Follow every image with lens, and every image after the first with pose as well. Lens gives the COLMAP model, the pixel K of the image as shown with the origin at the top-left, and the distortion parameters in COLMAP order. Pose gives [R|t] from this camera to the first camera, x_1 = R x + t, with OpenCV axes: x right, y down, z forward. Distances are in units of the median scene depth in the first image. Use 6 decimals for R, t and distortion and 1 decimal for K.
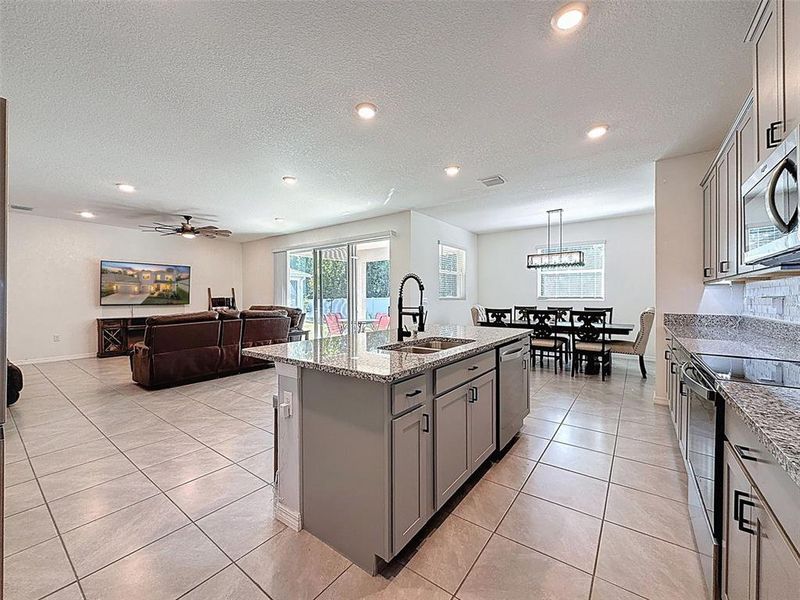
lens RADIAL K [[320.5, 0, 401.2], [0, 320.5, 299.7], [0, 0, 1]] dist [-0.000578, -0.000030]
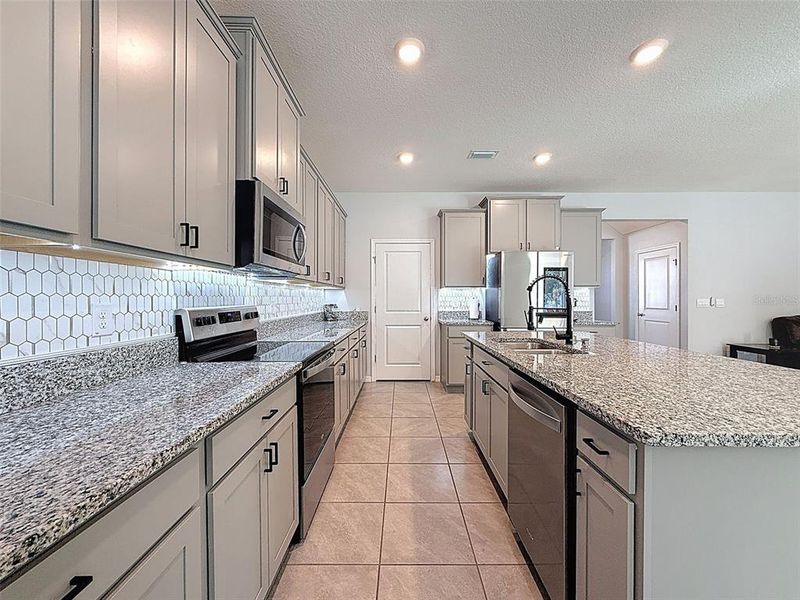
lens RADIAL K [[320.5, 0, 401.2], [0, 320.5, 299.7], [0, 0, 1]] dist [-0.000578, -0.000030]
pose [[-0.804449, 0.004496, -0.594005, 0.378297], [-0.001530, 0.999952, 0.009640, -0.004055], [0.594020, 0.008664, -0.804403, 0.584969]]
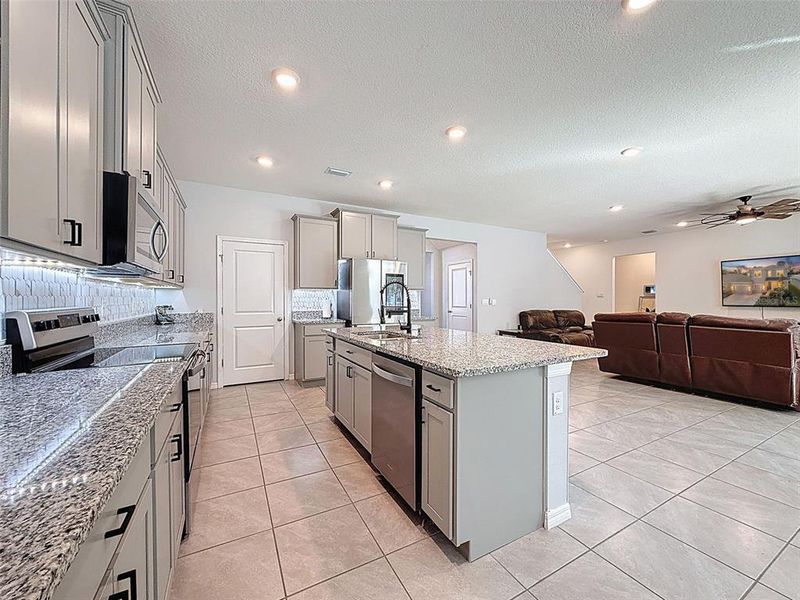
lens RADIAL K [[320.5, 0, 401.2], [0, 320.5, 299.7], [0, 0, 1]] dist [-0.000578, -0.000030]
pose [[-0.425541, 0.003372, -0.904933, 0.458423], [-0.004926, 0.999970, 0.006042, -0.004326], [0.904926, 0.007029, -0.425512, 0.603373]]
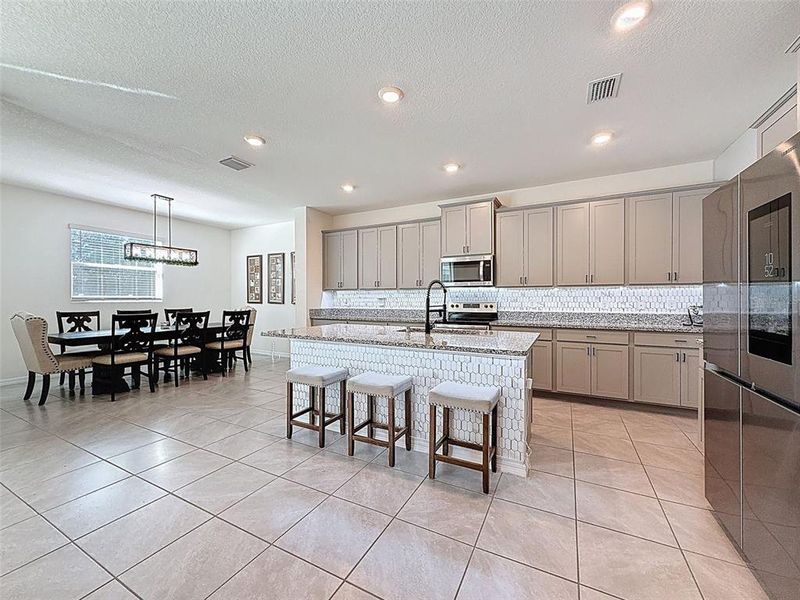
lens RADIAL K [[322.7, 0, 400.9], [0, 322.7, 298.3], [0, 0, 1]] dist [0.001163, -0.000104]
pose [[-0.156783, 0.001851, 0.987631, -0.478606], [0.007014, 0.999975, -0.000760, -0.002515], [-0.987608, 0.006808, -0.156793, 0.517945]]
